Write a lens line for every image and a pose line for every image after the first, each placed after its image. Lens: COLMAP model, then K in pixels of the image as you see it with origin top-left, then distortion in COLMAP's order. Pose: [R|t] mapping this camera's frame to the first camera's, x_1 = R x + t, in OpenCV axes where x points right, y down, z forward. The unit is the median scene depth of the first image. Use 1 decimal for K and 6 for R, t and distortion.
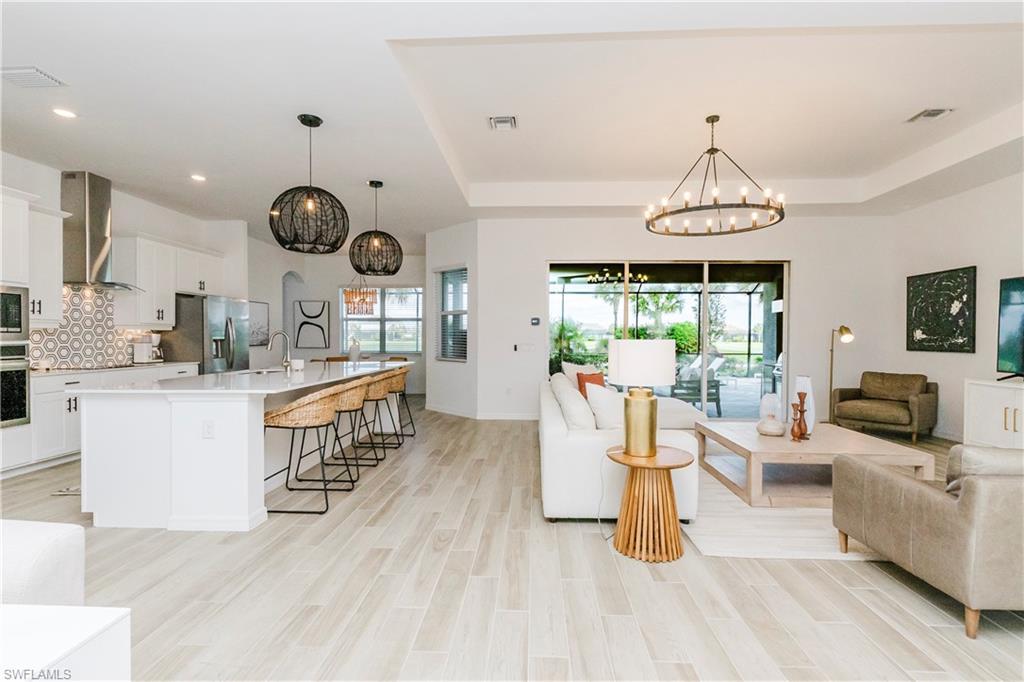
lens RADIAL K [[519.1, 0, 512.0], [0, 519.1, 341.0], [0, 0, 1]] dist [0.004716, 0.000837]
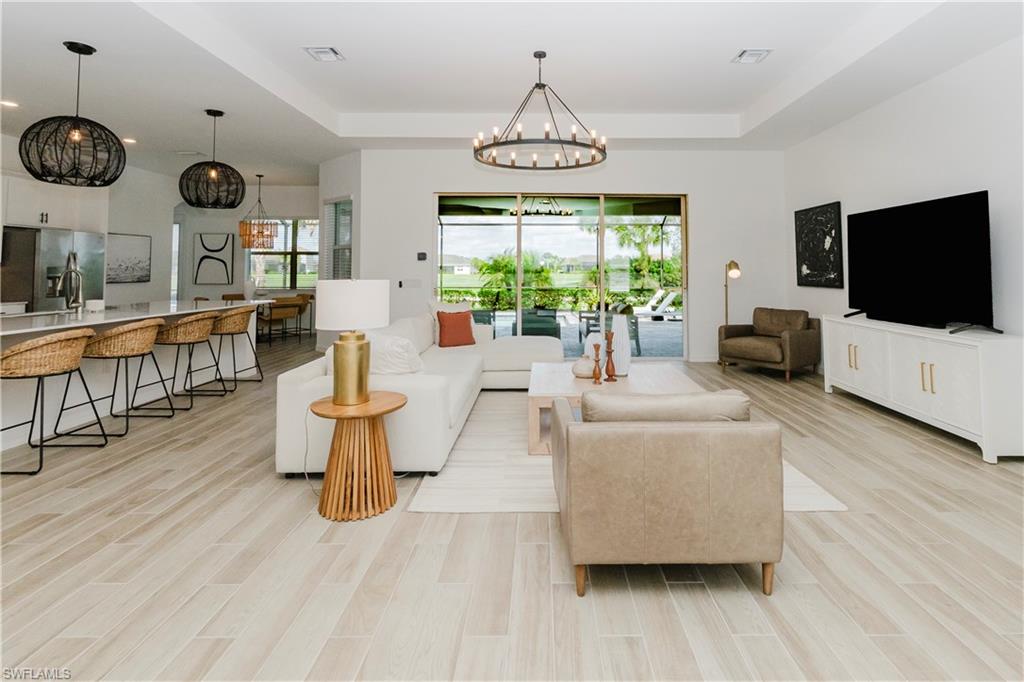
lens RADIAL K [[546.5, 0, 549.2], [0, 546.5, 241.0], [0, 0, 1]] dist [0.001467, 0.000102]
pose [[0.998172, 0.001211, 0.060422, 0.251331], [0.002418, 0.998198, -0.059950, -0.005834], [-0.060386, 0.059986, 0.996371, -0.010643]]
